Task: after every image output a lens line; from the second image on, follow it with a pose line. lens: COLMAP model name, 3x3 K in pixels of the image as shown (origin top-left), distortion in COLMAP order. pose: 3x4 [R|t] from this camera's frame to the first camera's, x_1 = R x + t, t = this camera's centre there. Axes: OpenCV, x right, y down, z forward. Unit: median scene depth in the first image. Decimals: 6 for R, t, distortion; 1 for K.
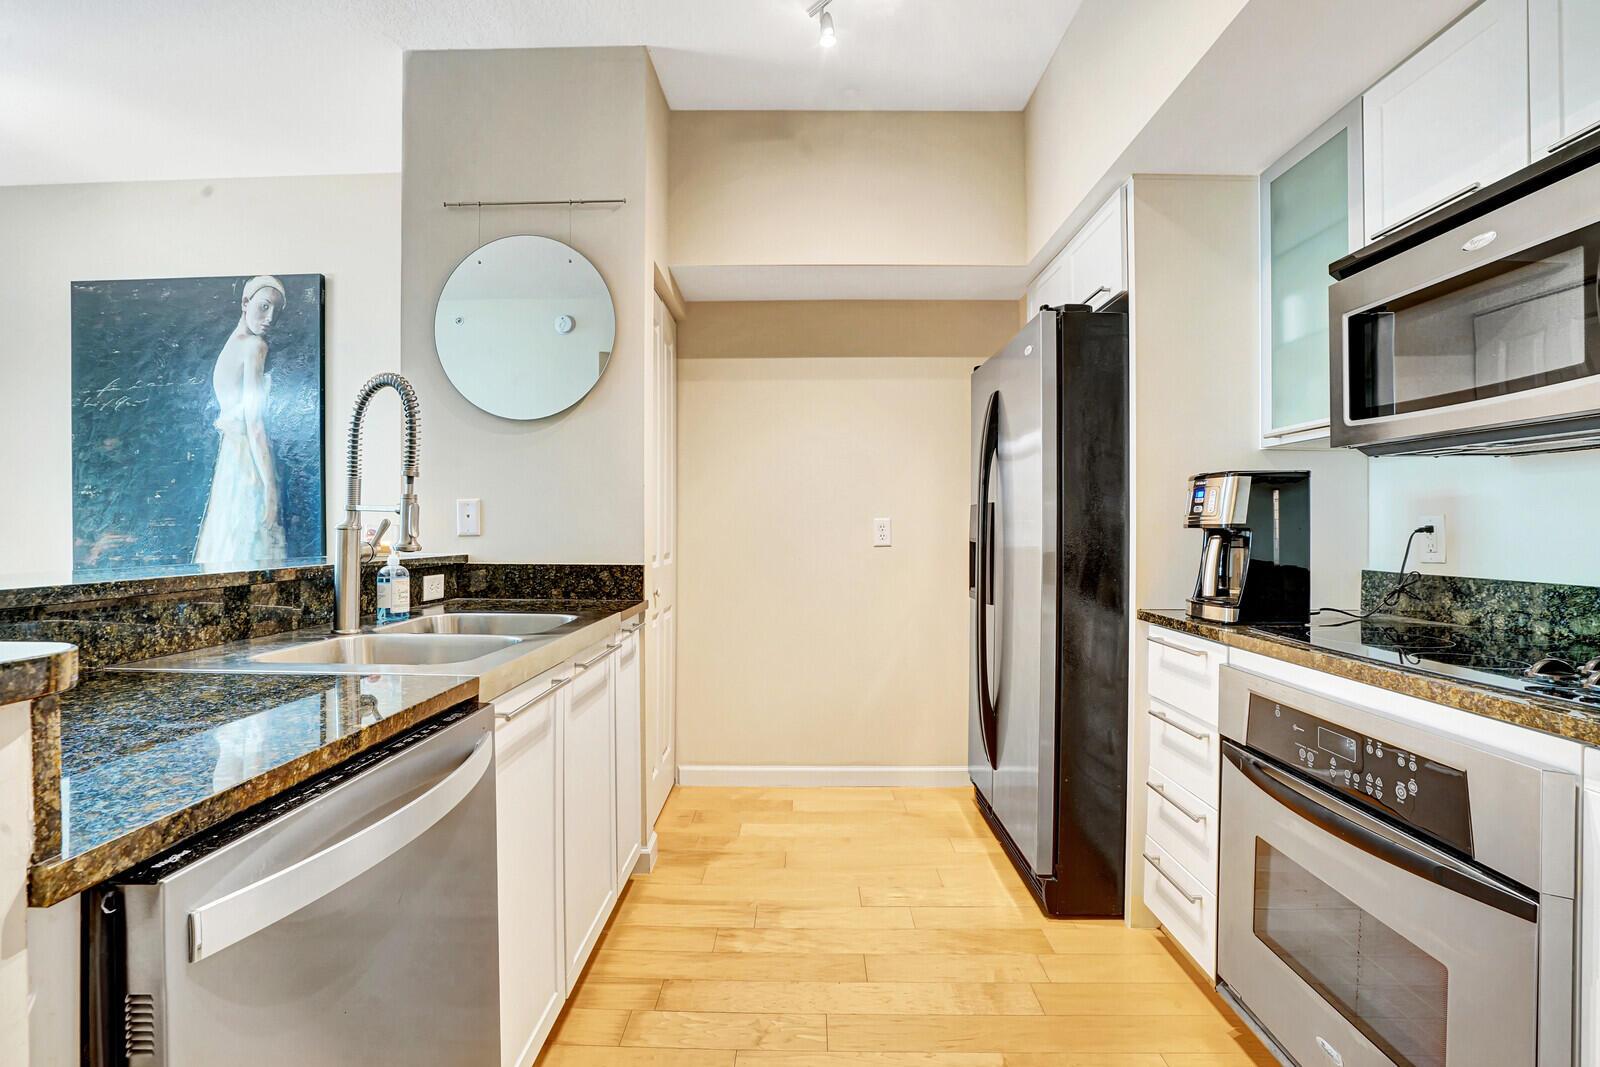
lens RADIAL K [[758.4, 0, 780.8], [0, 758.4, 523.8], [0, 0, 1]] dist [-0.042335, 0.010941]
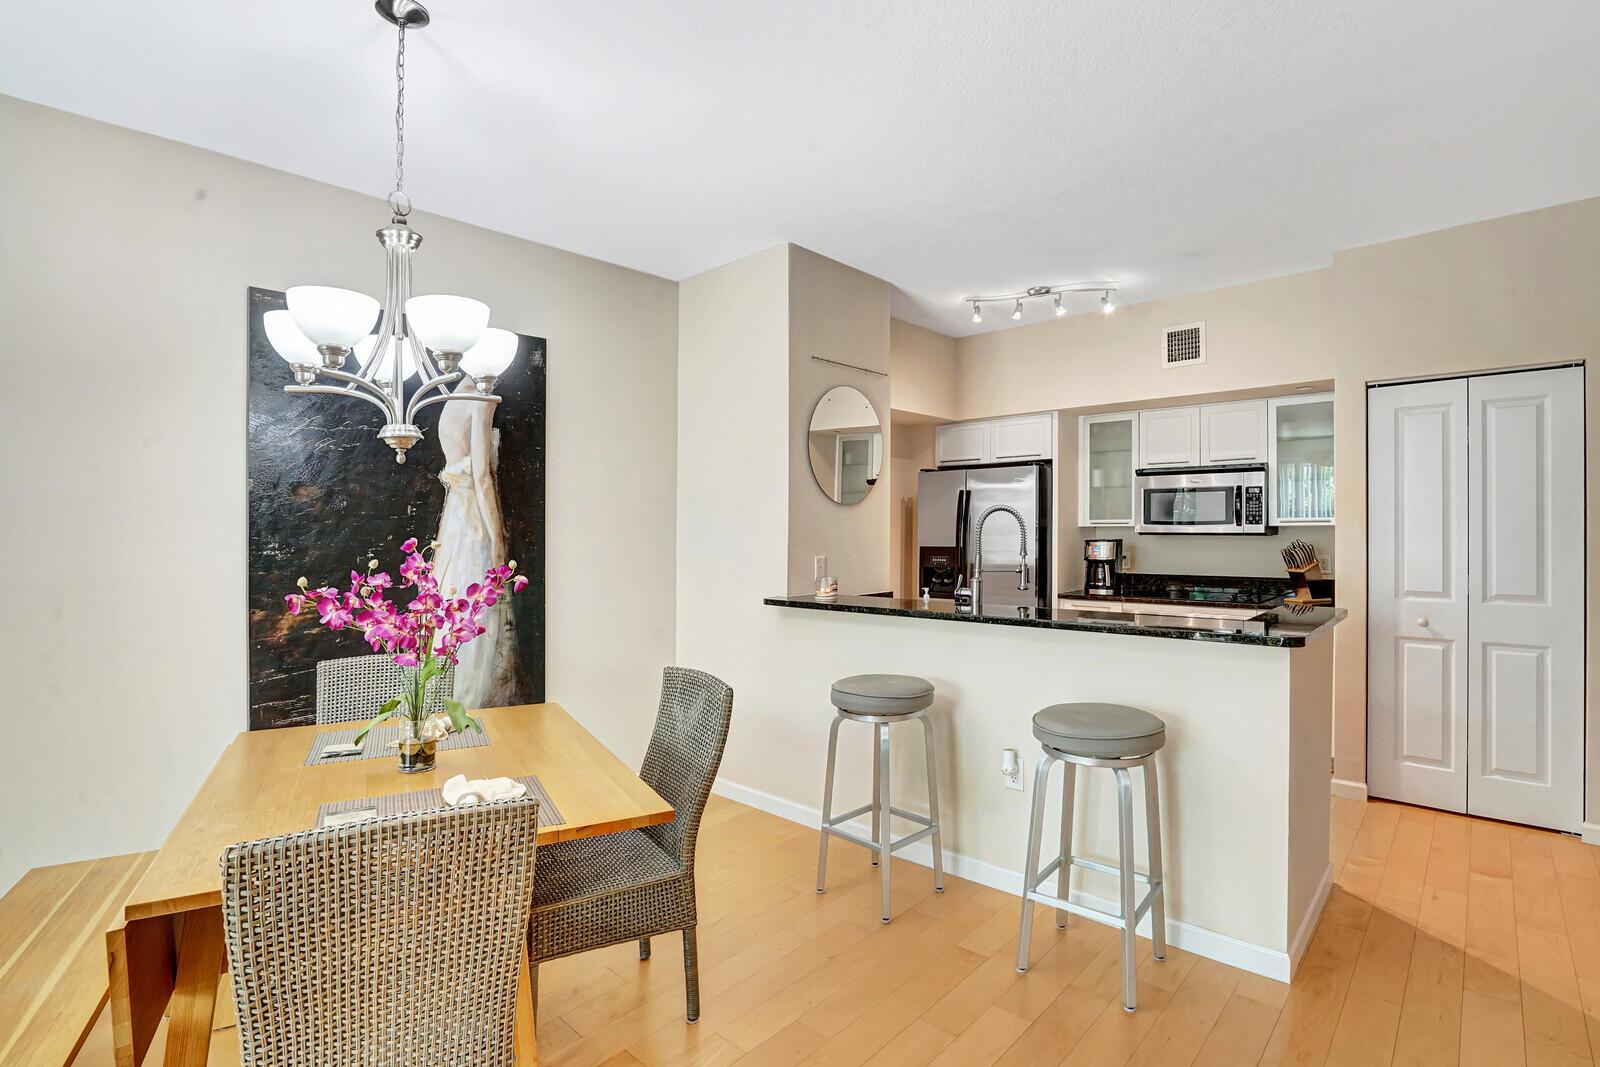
lens RADIAL K [[758.4, 0, 793.4], [0, 758.4, 523.8], [0, 0, 1]] dist [-0.042335, 0.010941]
pose [[0.655937, -0.004708, 0.754801, -1.986328], [0.004881, 0.999986, 0.001996, -0.123932], [-0.754800, 0.002375, 0.655951, 0.054565]]
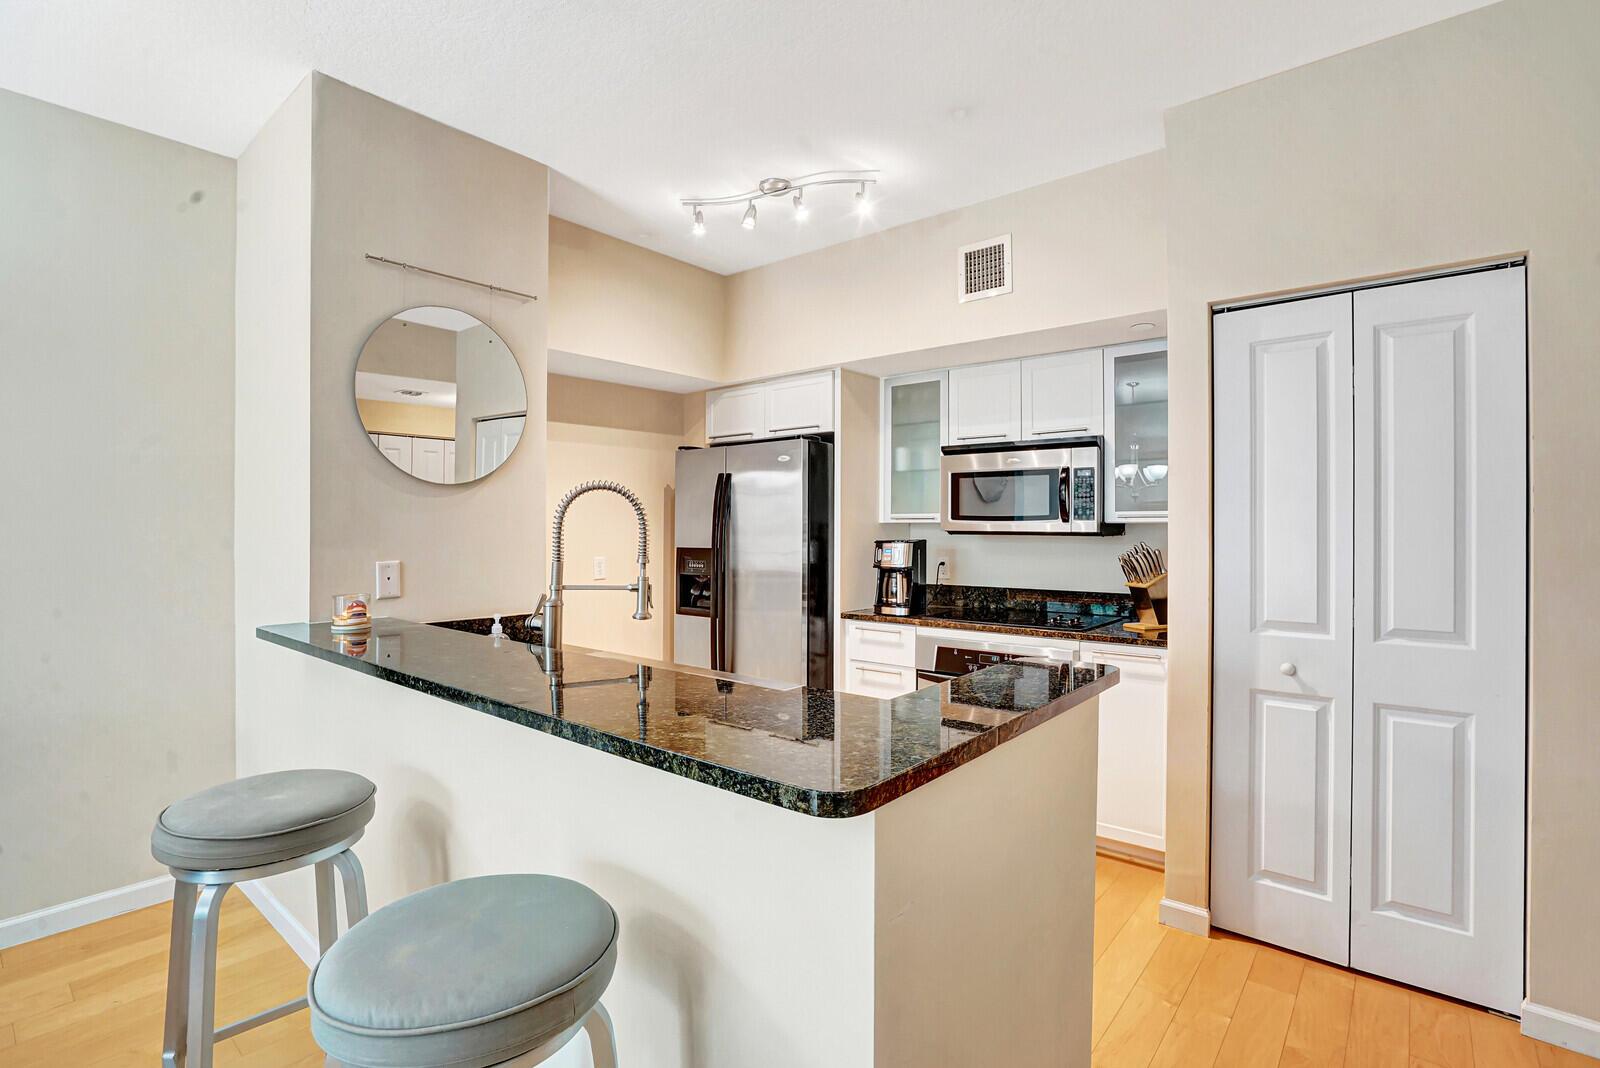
lens RADIAL K [[758.4, 0, 794.5], [0, 758.4, 519.4], [0, 0, 1]] dist [-0.042335, 0.010941]
pose [[0.616783, 0.004725, 0.787119, -1.063184], [-0.001875, 0.999988, -0.004534, -0.104088], [-0.787131, 0.001321, 0.616784, -0.031323]]
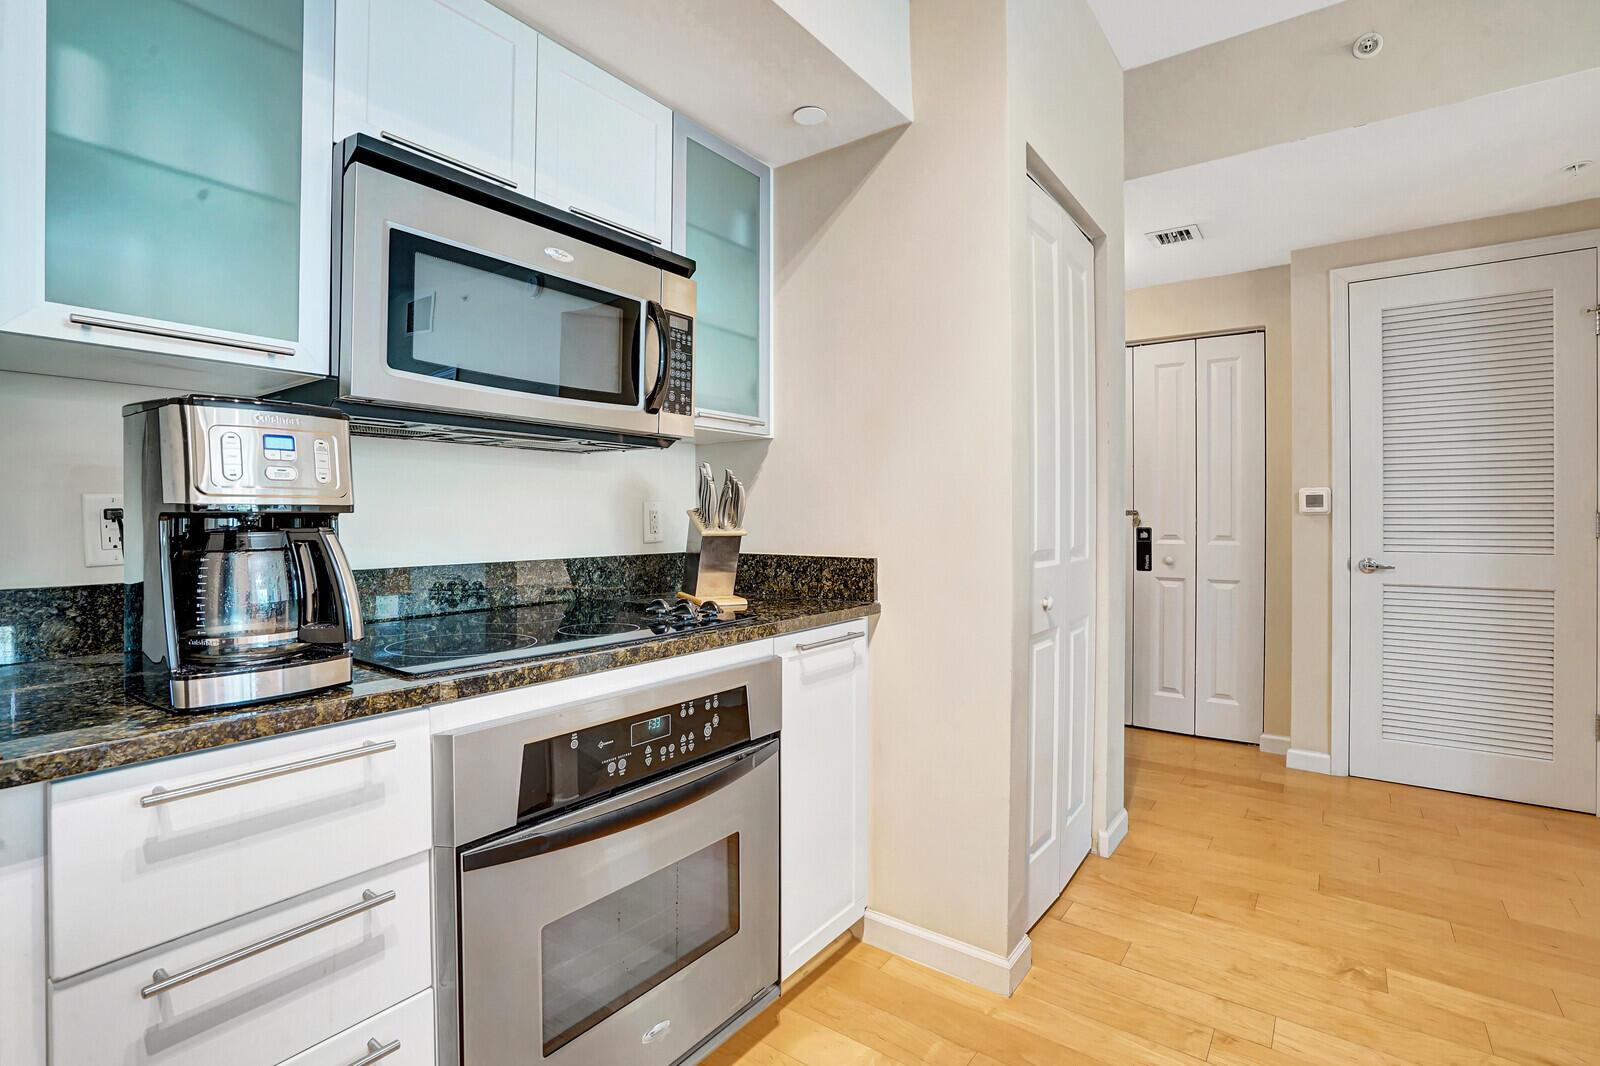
lens RADIAL K [[758.4, 0, 786.8], [0, 758.4, 519.3], [0, 0, 1]] dist [-0.042335, 0.010941]
pose [[-0.816820, -0.003683, 0.576880, 0.010177], [-0.004453, 0.999990, 0.000080, 0.008220], [-0.576875, -0.002503, -0.816829, 1.107598]]
